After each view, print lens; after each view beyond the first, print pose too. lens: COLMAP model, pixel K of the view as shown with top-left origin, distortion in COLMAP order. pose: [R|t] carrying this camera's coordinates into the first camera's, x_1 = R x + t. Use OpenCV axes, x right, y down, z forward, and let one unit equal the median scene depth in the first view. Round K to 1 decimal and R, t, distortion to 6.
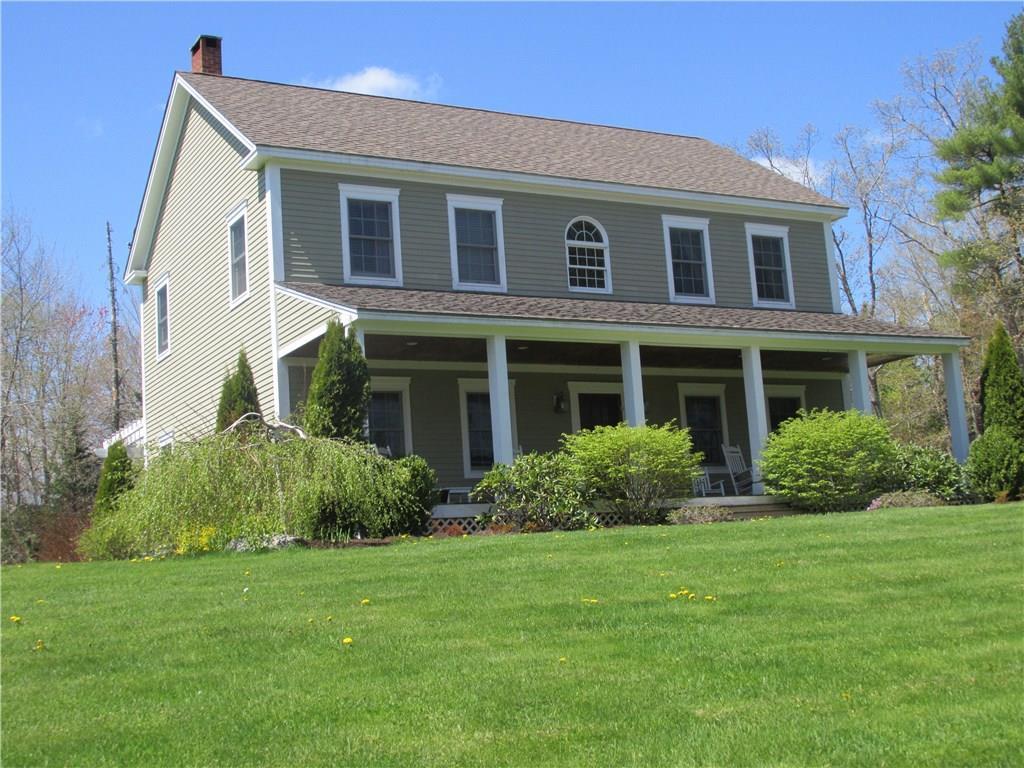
lens RADIAL K [[1350.0, 0, 512.0], [0, 1350.0, 384.0], [0, 0, 1]] dist [-0.016444, -0.007957]
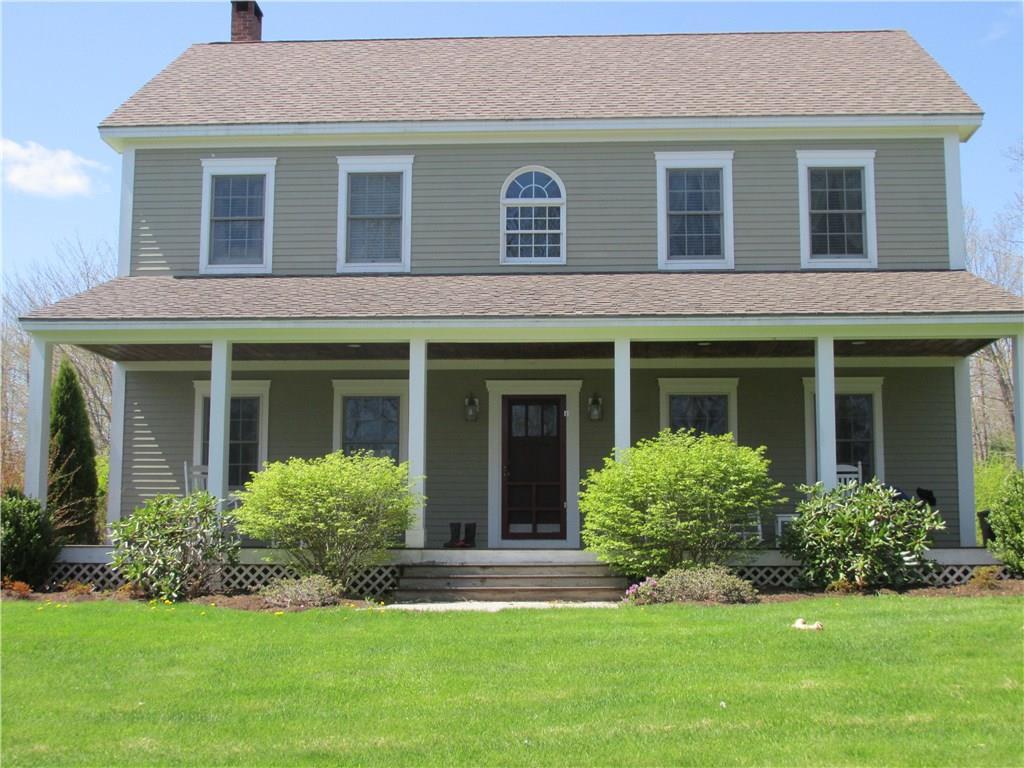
lens RADIAL K [[1490.2, 0, 512.0], [0, 1490.2, 384.0], [0, 0, 1]] dist [-0.057606, -0.078379]
pose [[0.839189, -0.024239, -0.543299, 0.504153], [0.020913, 0.999706, -0.012299, 0.010757], [0.543437, -0.001041, 0.839449, 0.279167]]
